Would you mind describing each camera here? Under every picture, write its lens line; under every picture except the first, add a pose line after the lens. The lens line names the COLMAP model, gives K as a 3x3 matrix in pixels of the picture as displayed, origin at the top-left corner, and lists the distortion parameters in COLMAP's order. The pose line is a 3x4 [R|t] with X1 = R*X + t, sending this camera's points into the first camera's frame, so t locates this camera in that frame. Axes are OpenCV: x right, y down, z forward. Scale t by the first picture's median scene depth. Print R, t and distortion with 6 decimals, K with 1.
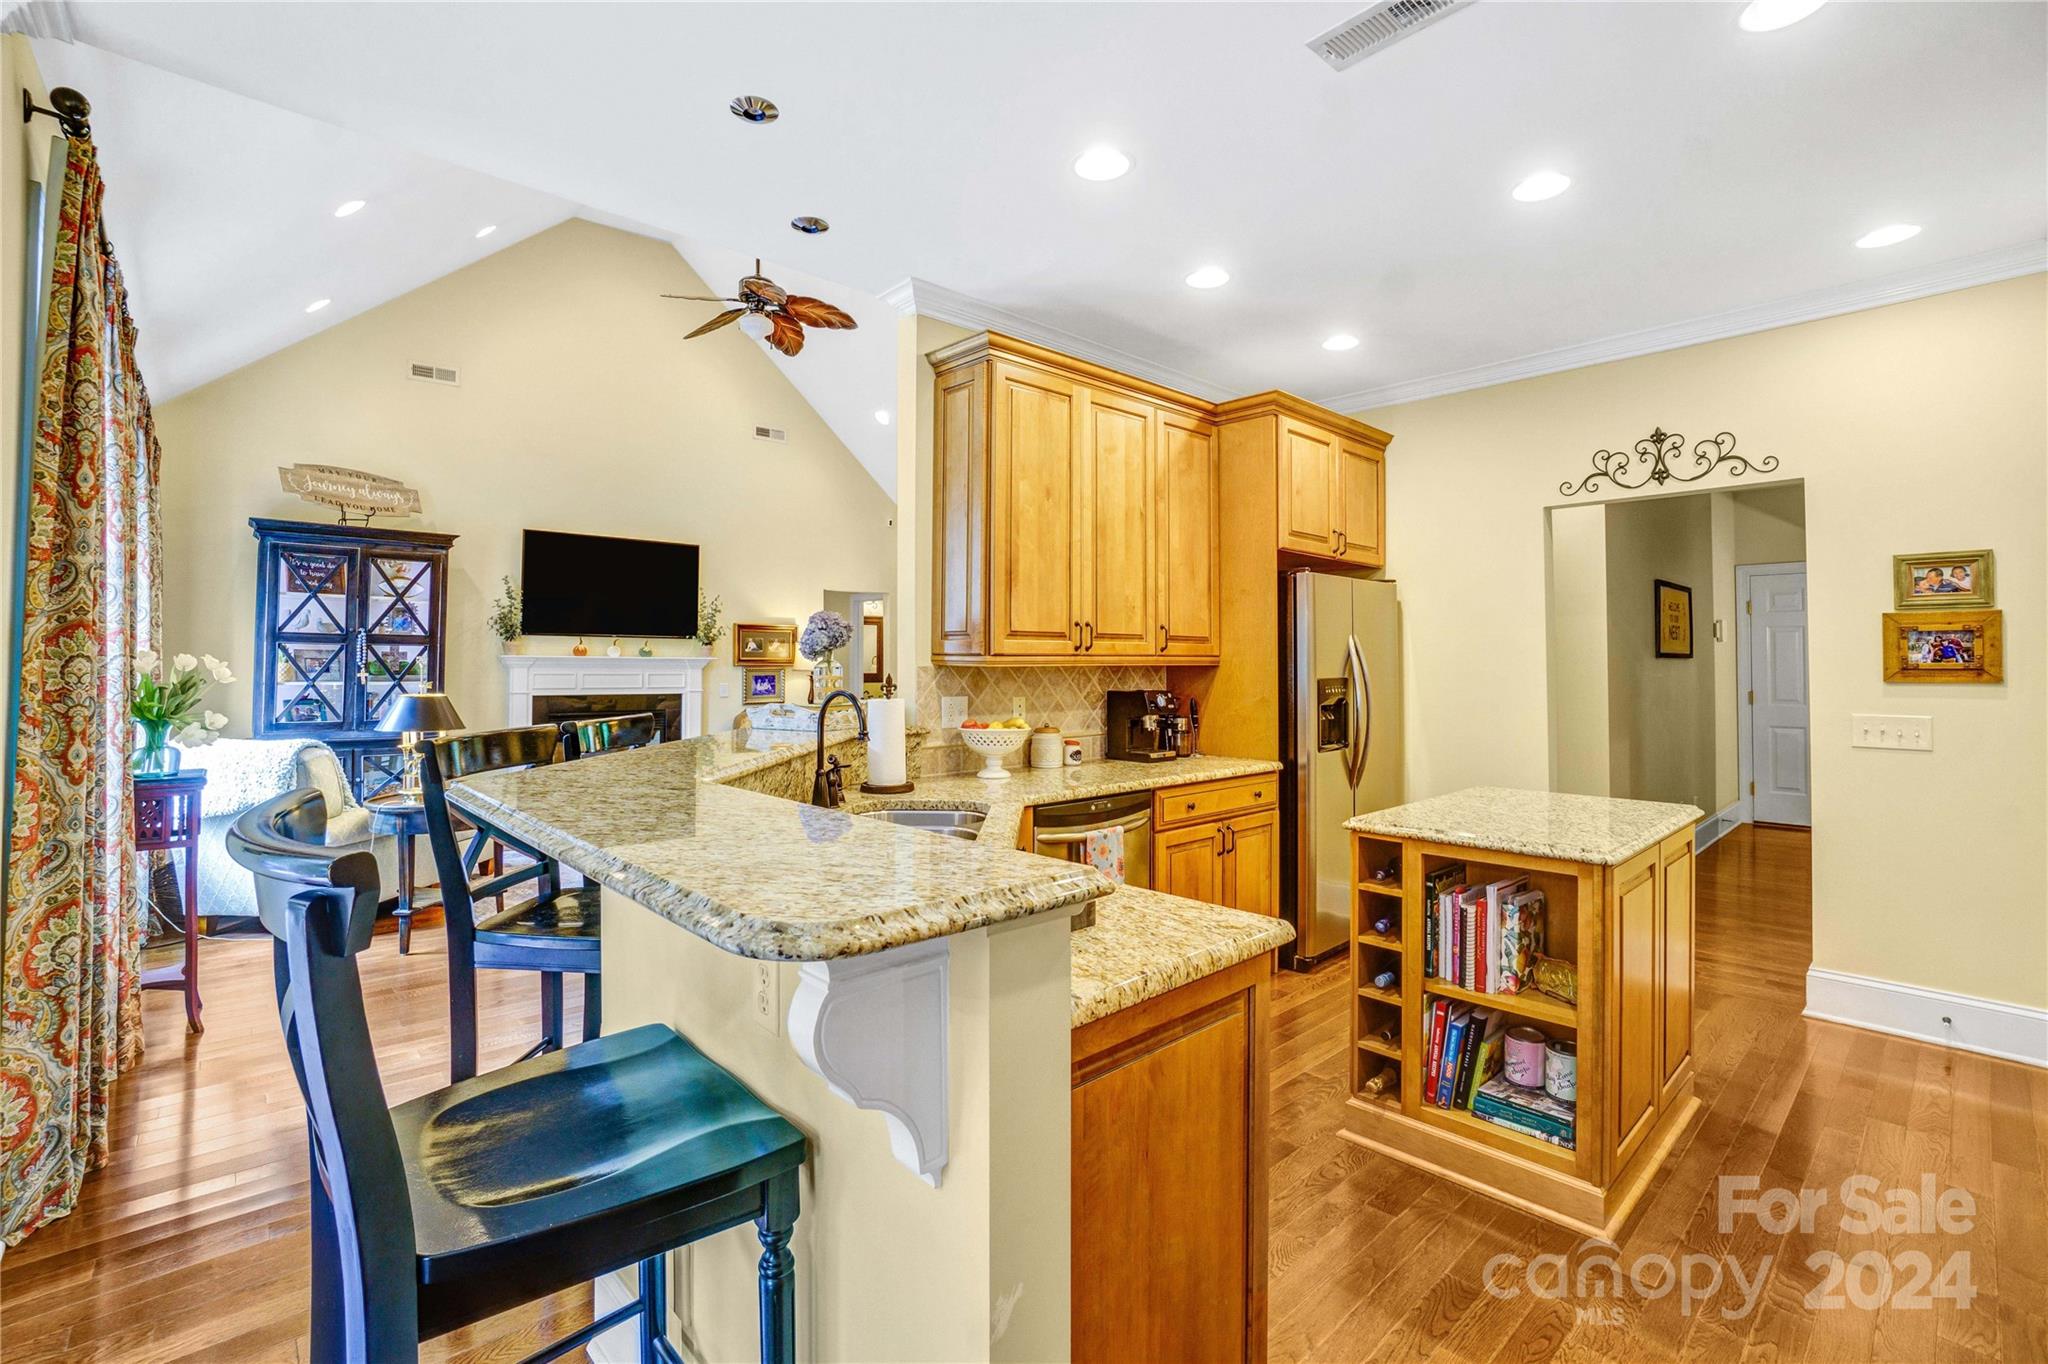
lens RADIAL K [[901.5, 0, 990.7], [0, 901.5, 669.9], [0, 0, 1]] dist [-0.063615, 0.022110]
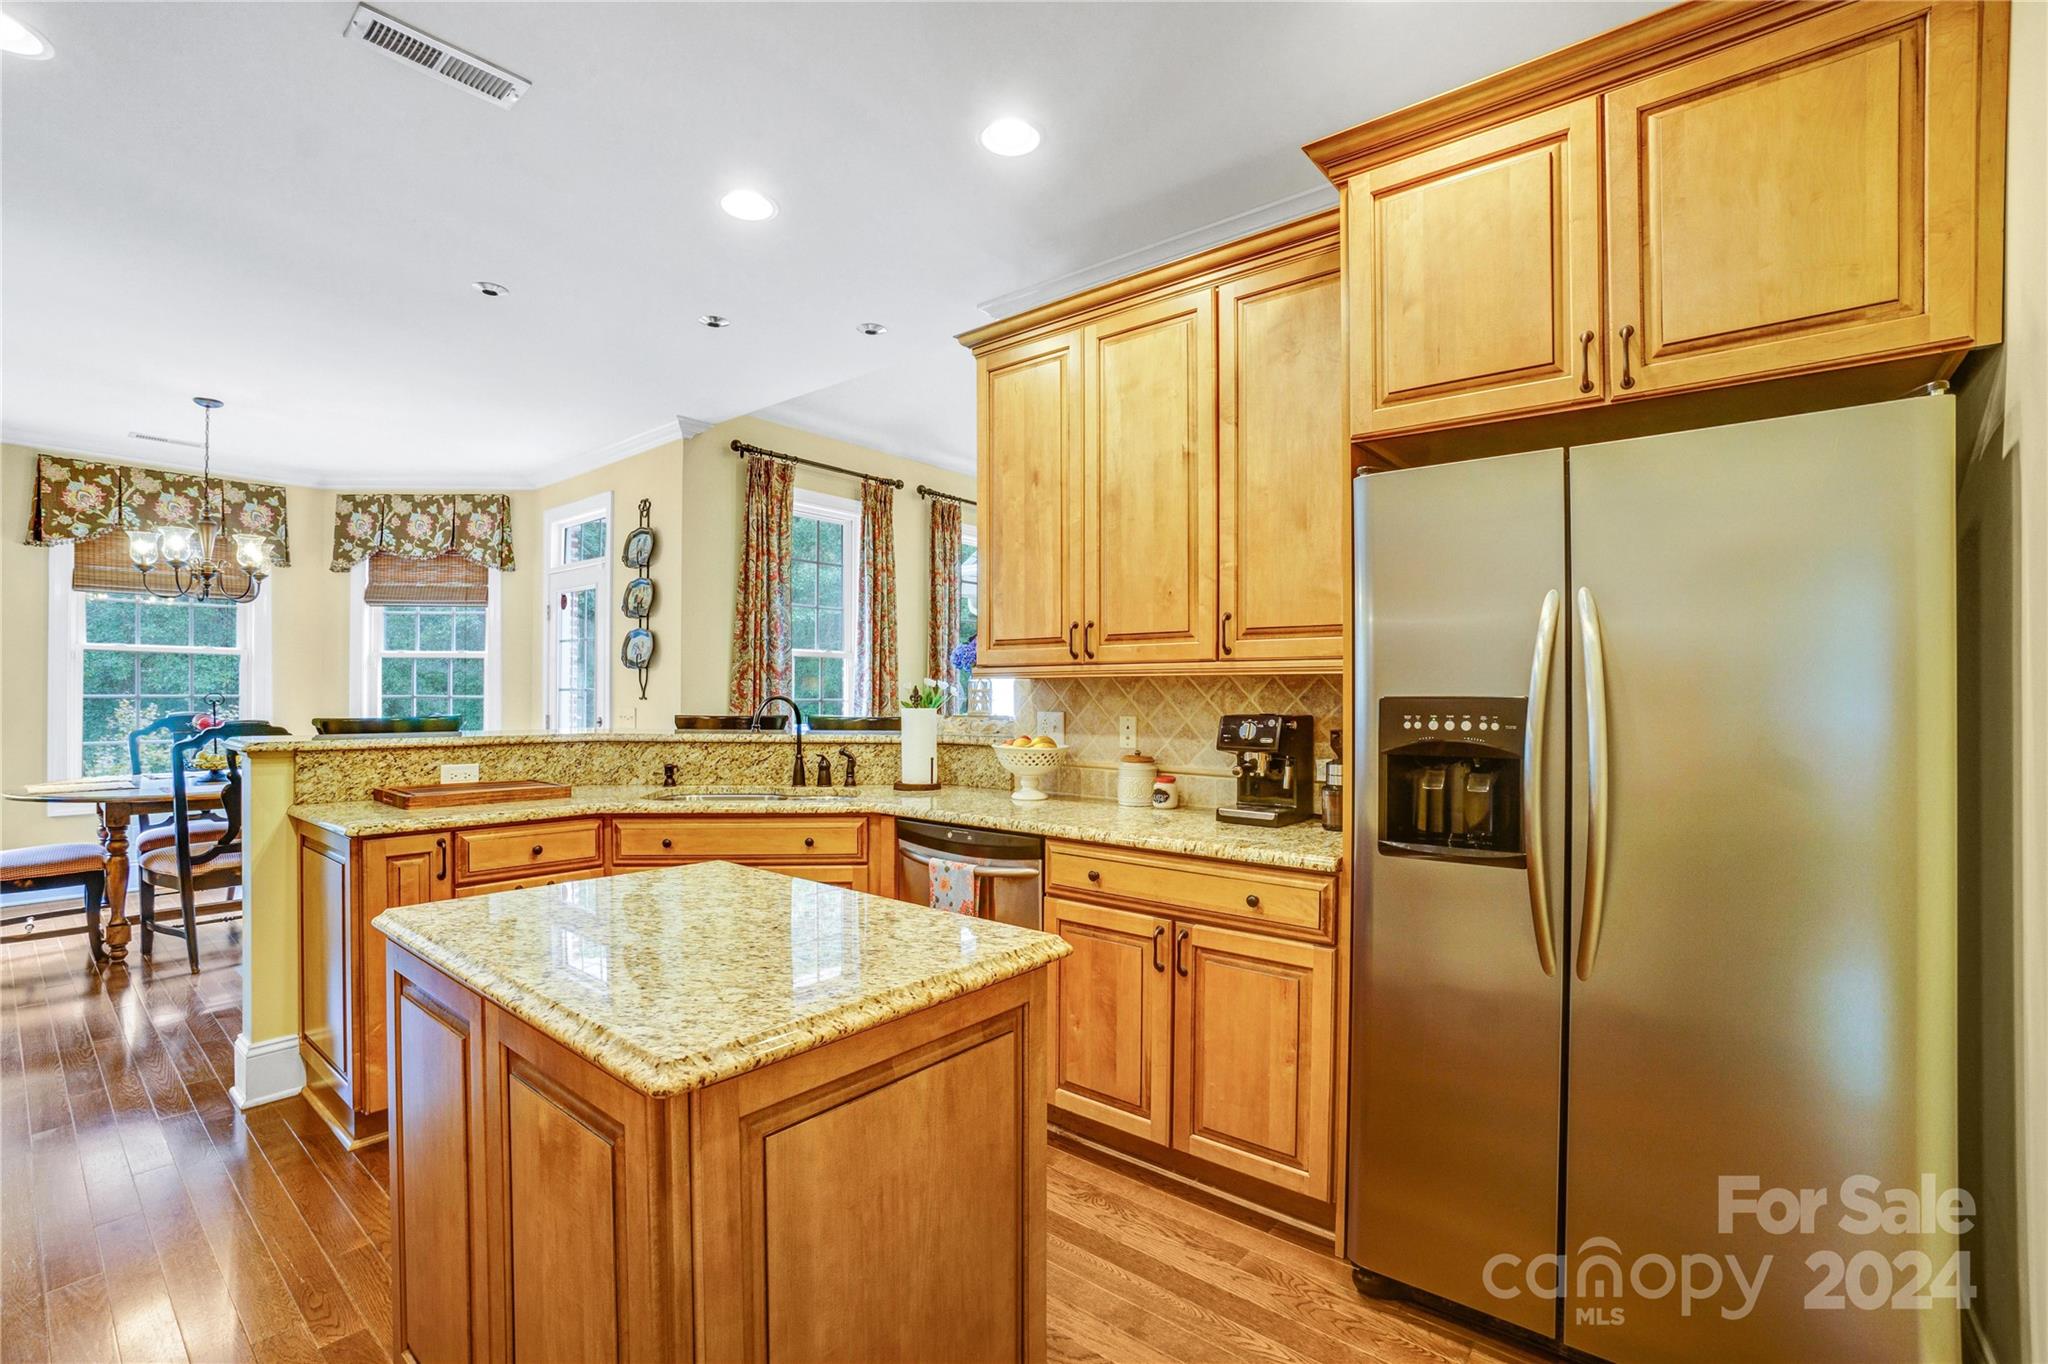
lens RADIAL K [[909.1, 0, 1014.5], [0, 909.1, 696.4], [0, 0, 1]] dist [-0.064092, 0.022109]
pose [[0.151900, -0.000667, -0.988396, 0.872193], [-0.008807, 0.999959, -0.002028, 0.014934], [0.988357, 0.009013, 0.151888, 0.798970]]
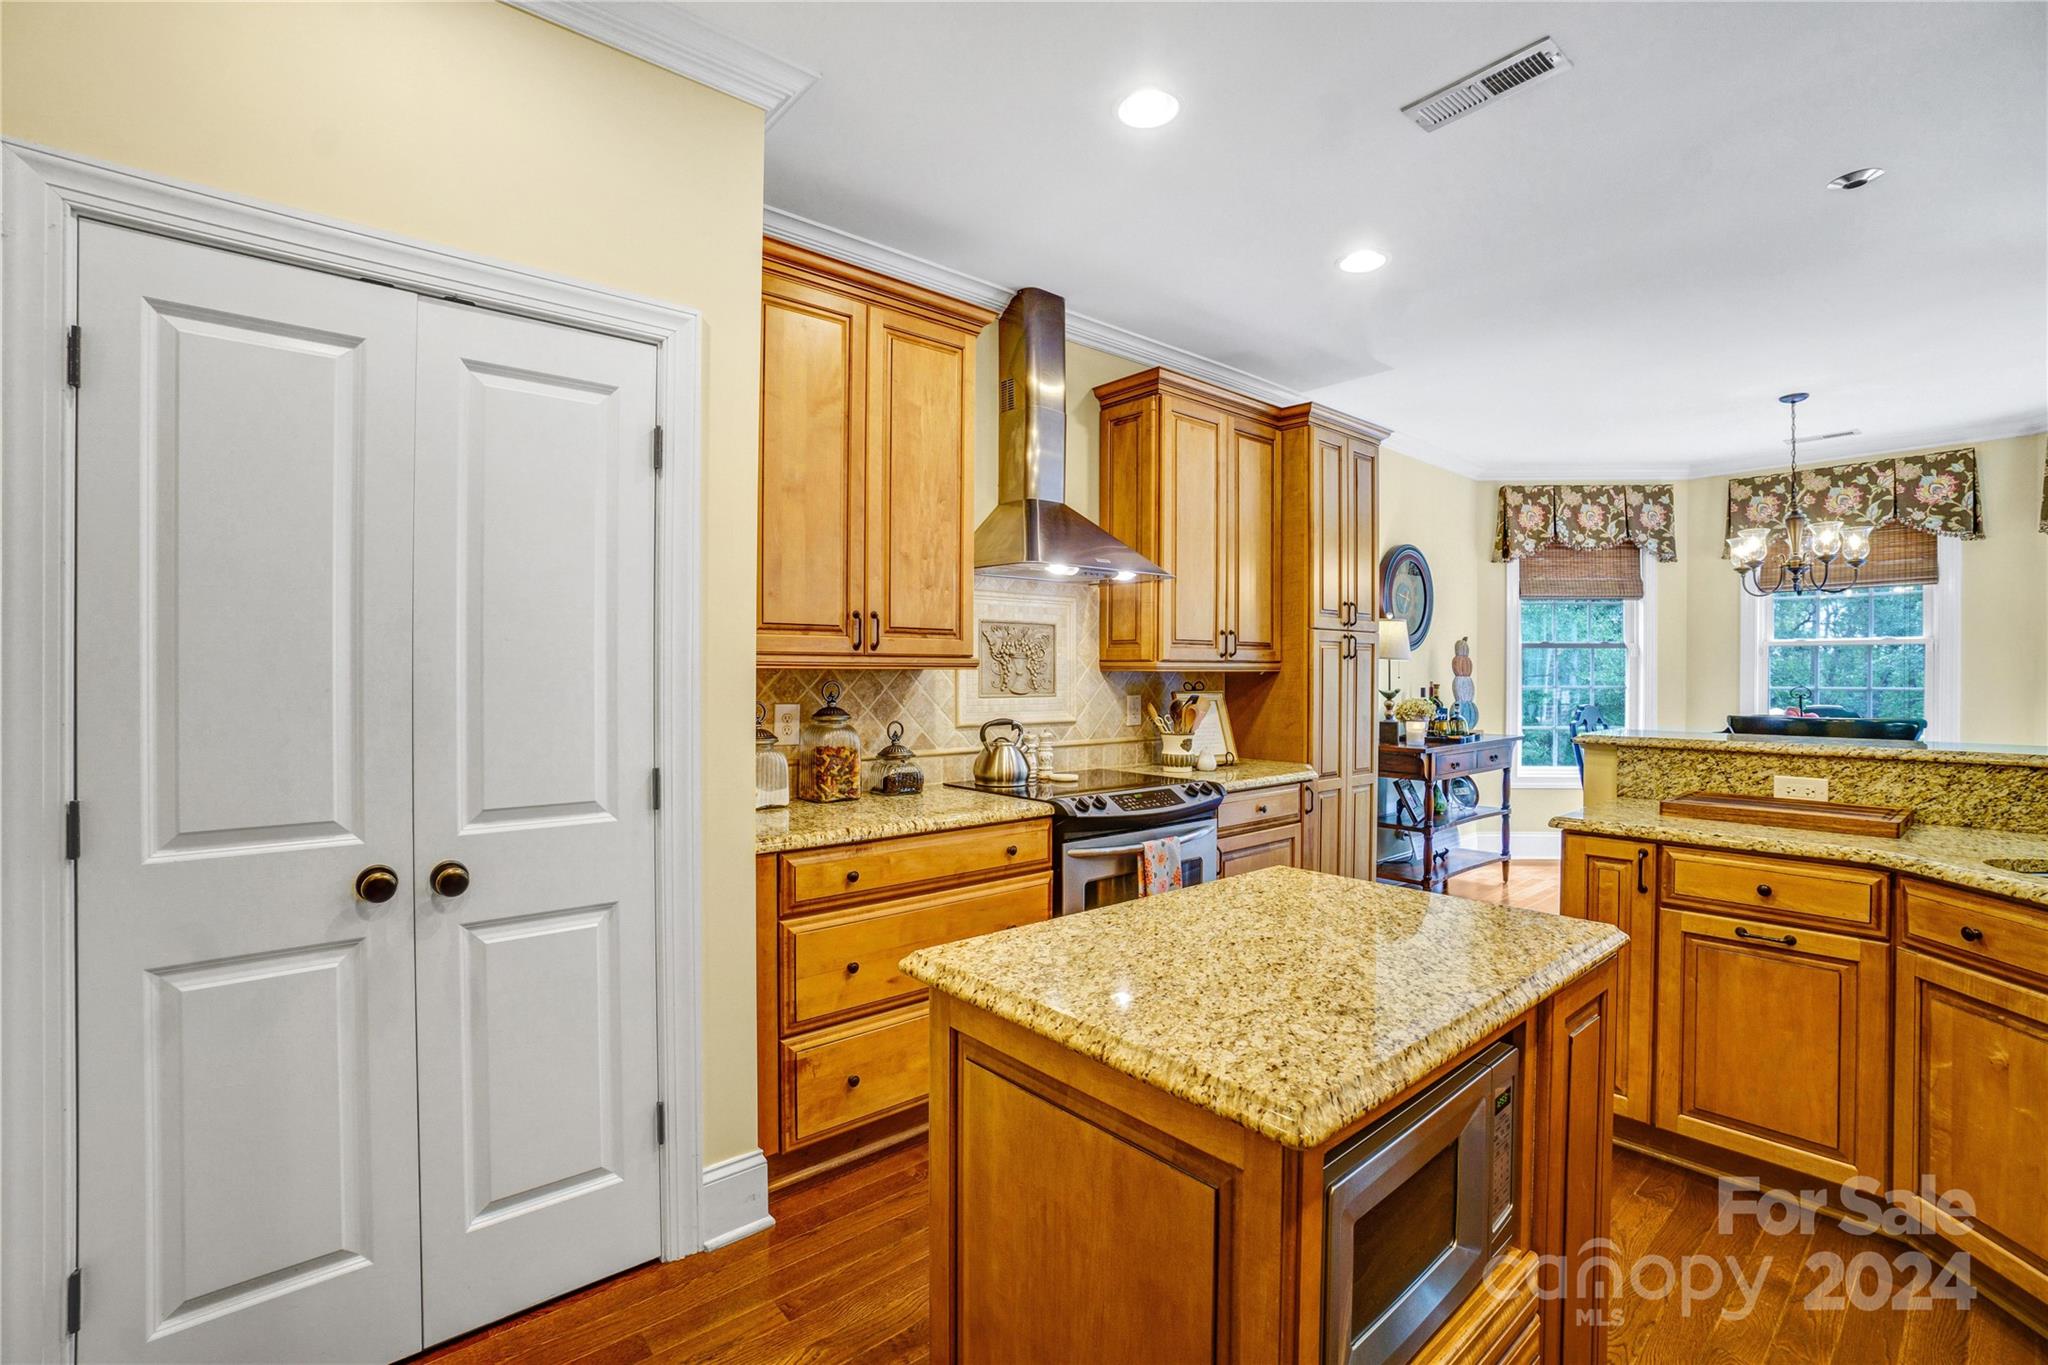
lens RADIAL K [[902.7, 0, 1017.9], [0, 902.7, 678.5], [0, 0, 1]] dist [-0.062918, 0.022081]
pose [[-0.999840, -0.005099, 0.017118, 0.558928], [-0.004958, 0.999953, 0.008292, 0.001313], [-0.017159, 0.008206, -0.999819, 1.113605]]
